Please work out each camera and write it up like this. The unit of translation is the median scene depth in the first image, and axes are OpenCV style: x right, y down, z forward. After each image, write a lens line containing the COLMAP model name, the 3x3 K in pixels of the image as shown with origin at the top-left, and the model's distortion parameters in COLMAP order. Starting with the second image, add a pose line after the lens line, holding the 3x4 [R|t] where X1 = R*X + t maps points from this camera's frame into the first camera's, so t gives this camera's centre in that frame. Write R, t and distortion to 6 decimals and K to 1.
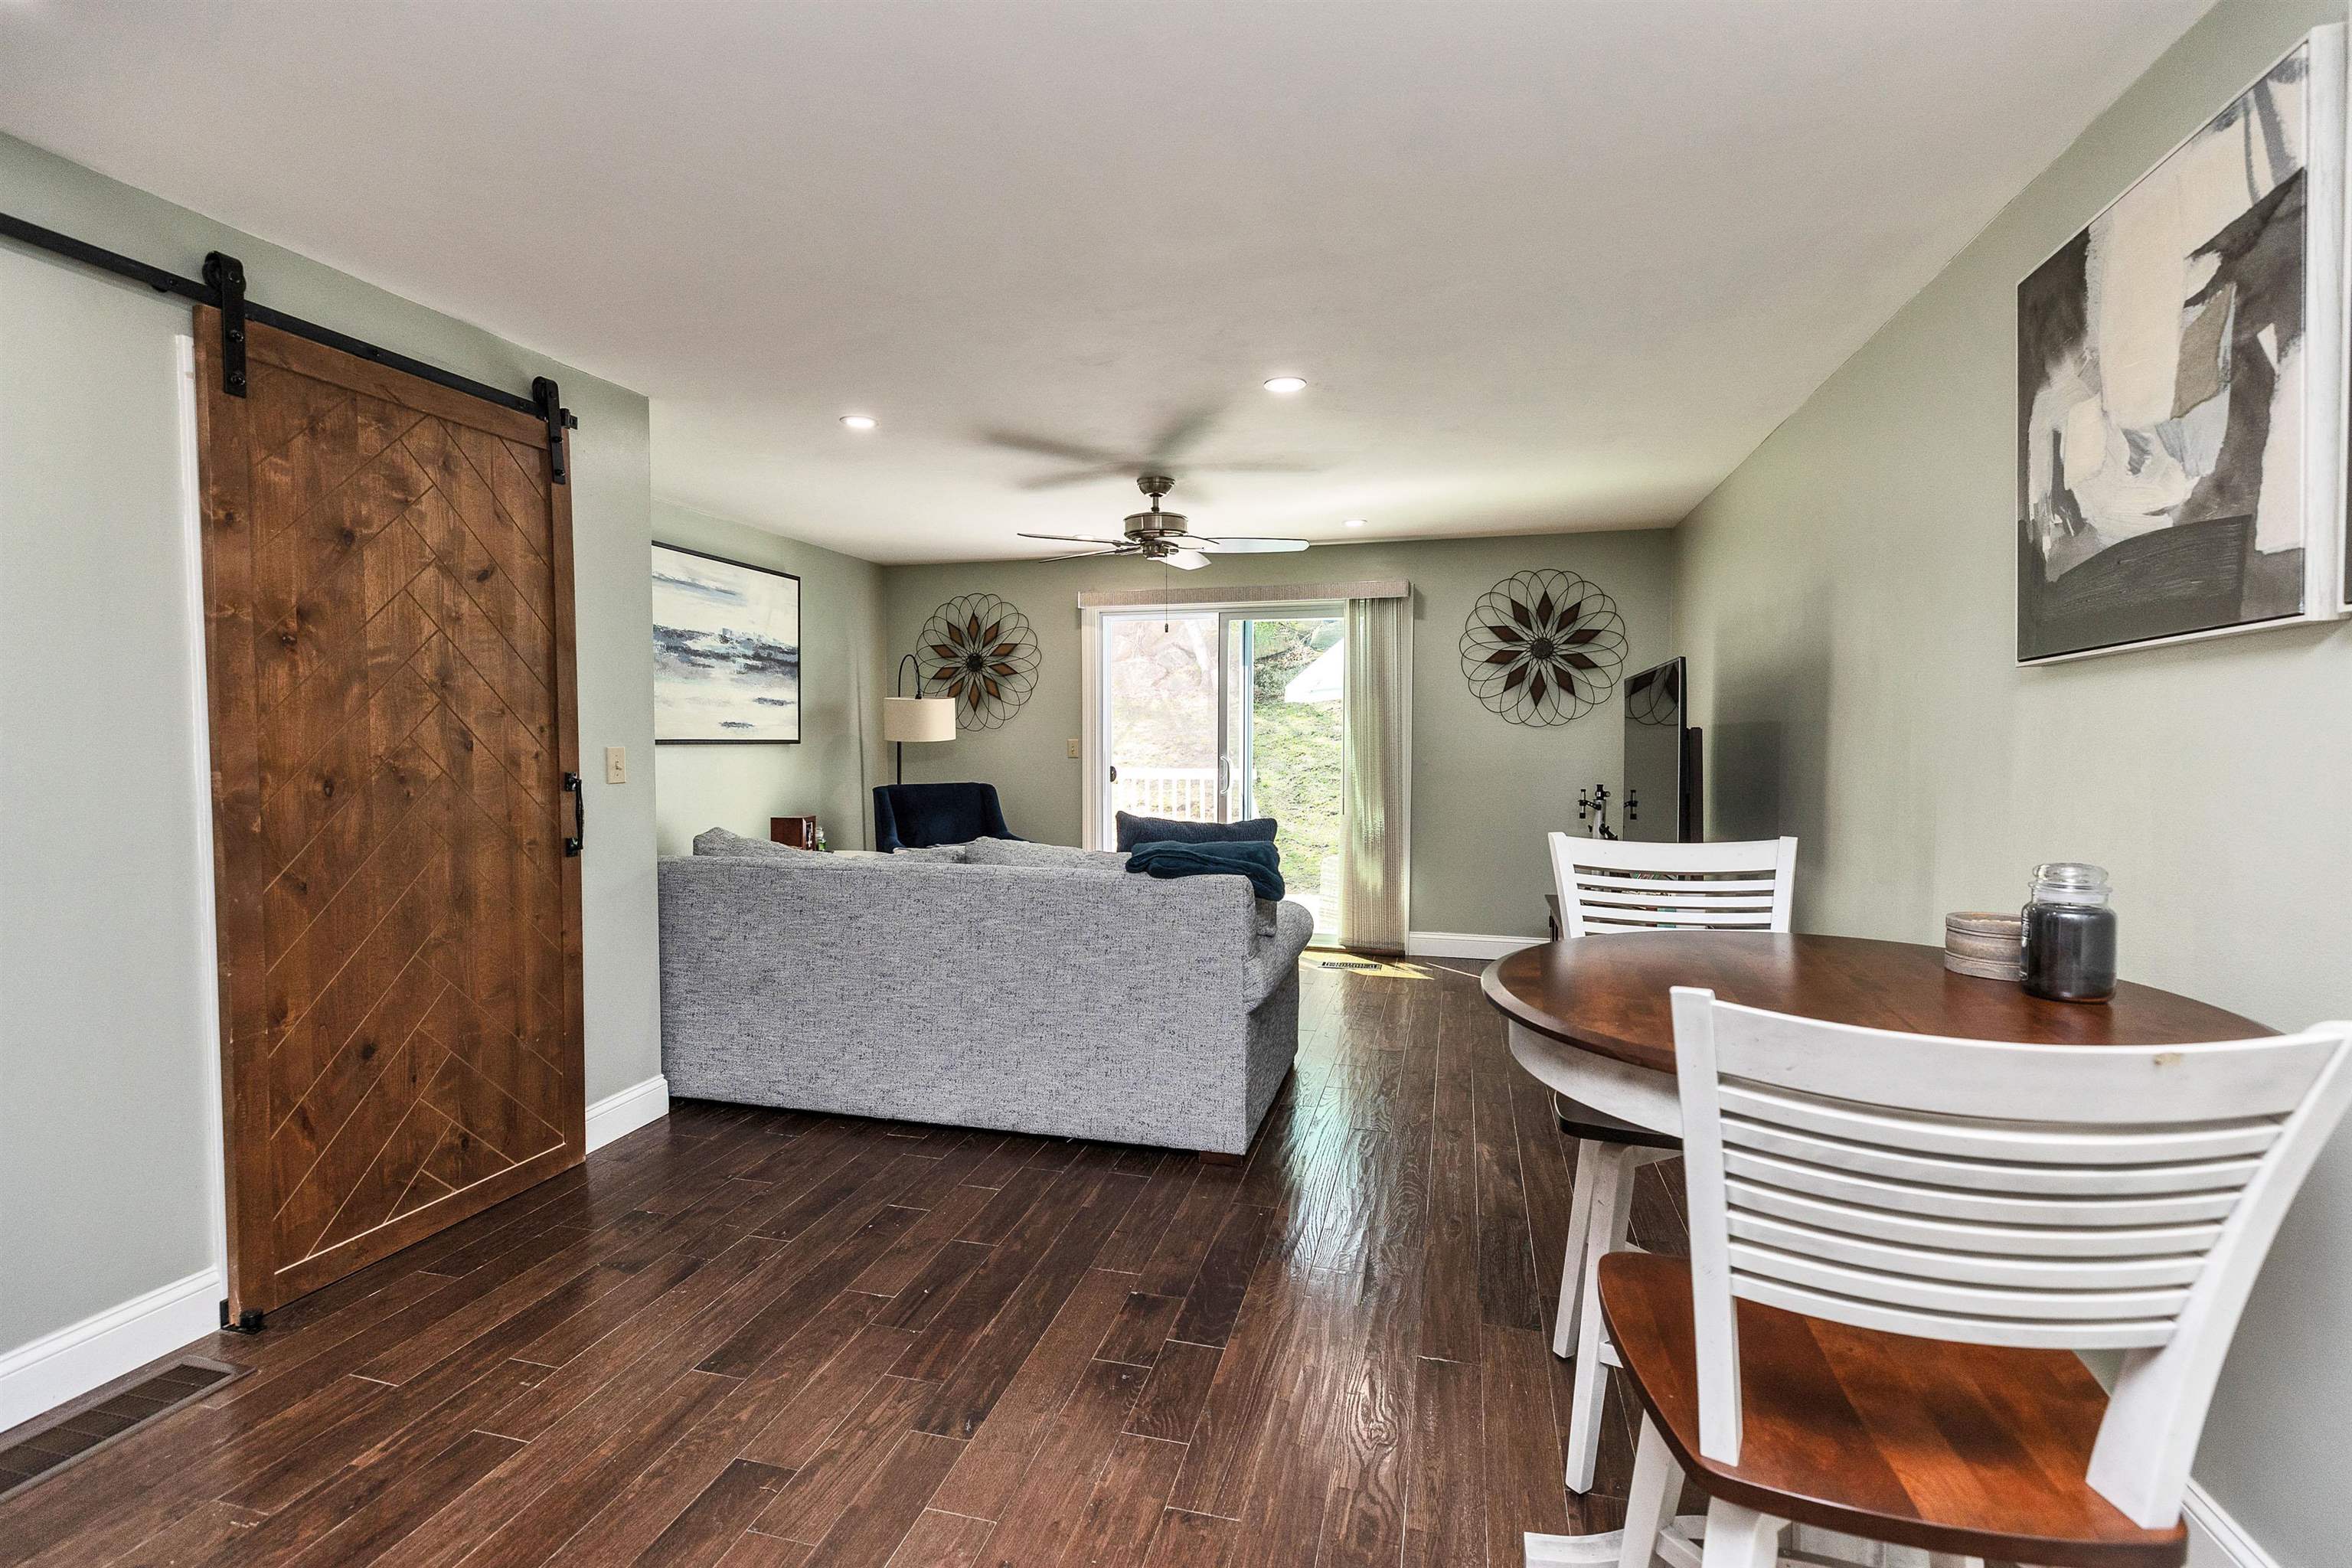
lens RADIAL K [[1049.2, 0, 1176.0], [0, 1049.2, 784.0], [0, 0, 1]] dist [0.000454, 0.000751]
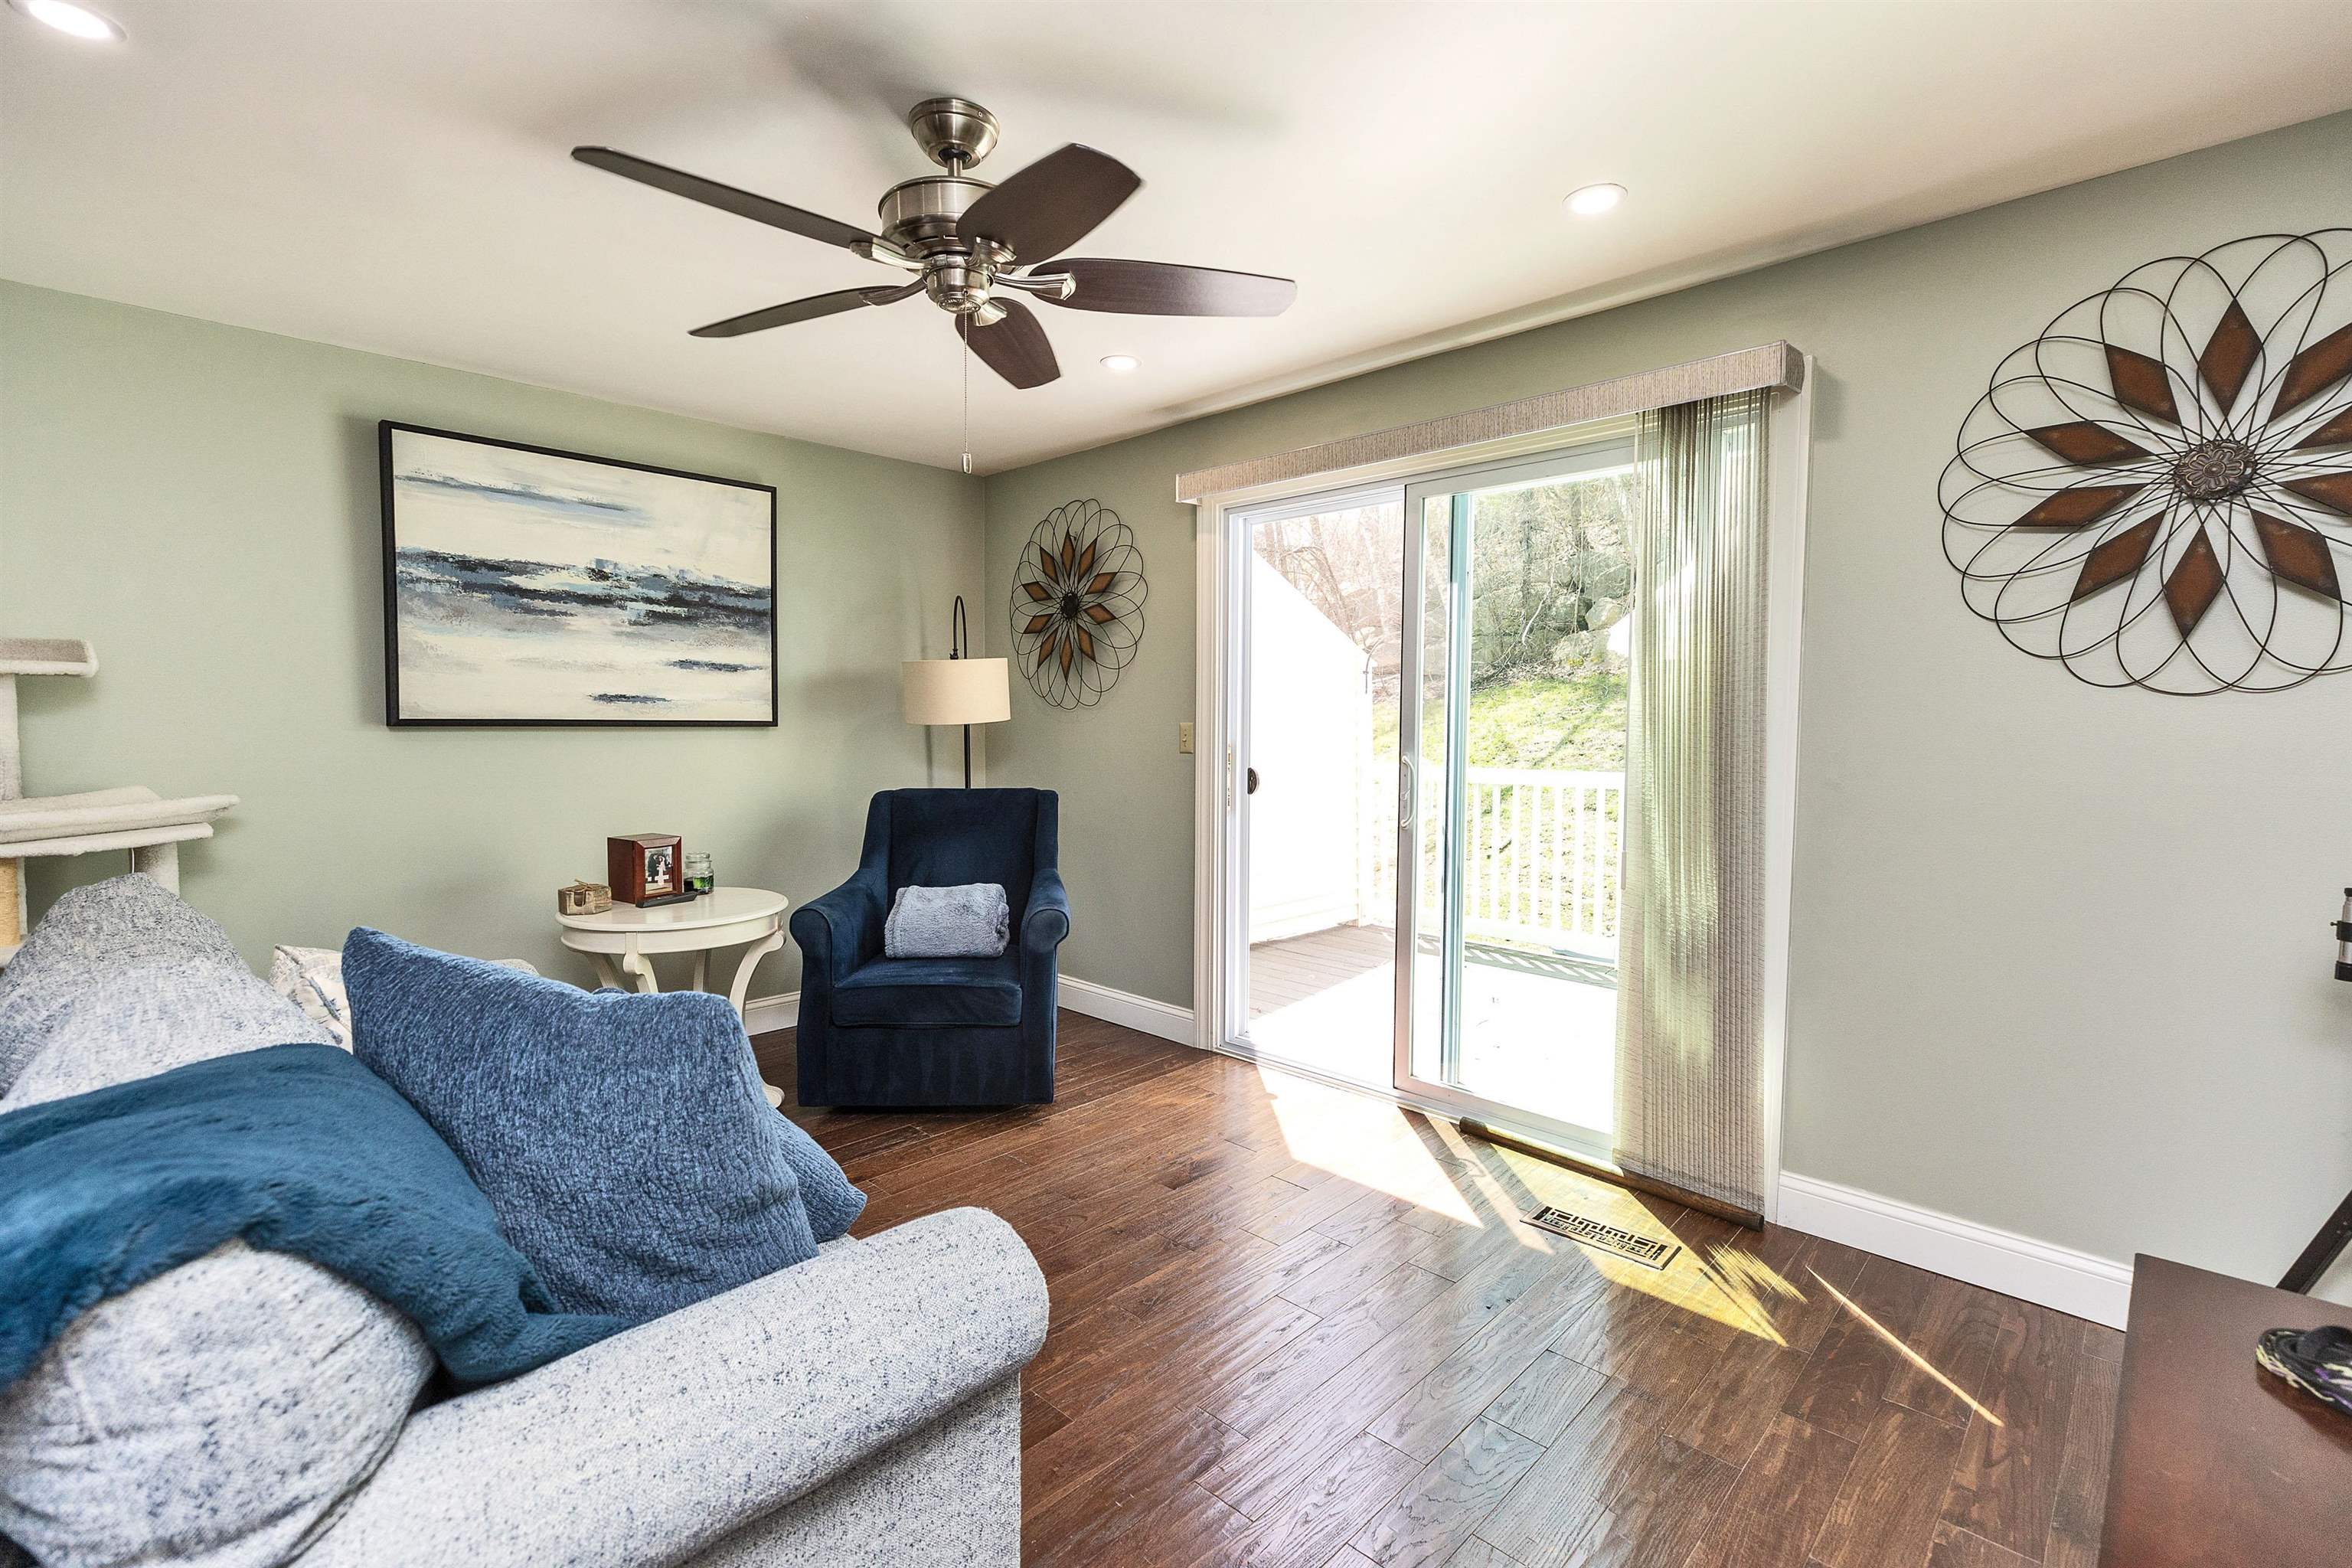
lens RADIAL K [[1049.2, 0, 1176.0], [0, 1049.2, 784.0], [0, 0, 1]] dist [0.000454, 0.000751]
pose [[0.873255, 0.034023, -0.486074, 0.219284], [-0.027102, 0.999407, 0.021263, -0.022462], [0.486509, -0.005394, 0.873659, 0.521516]]
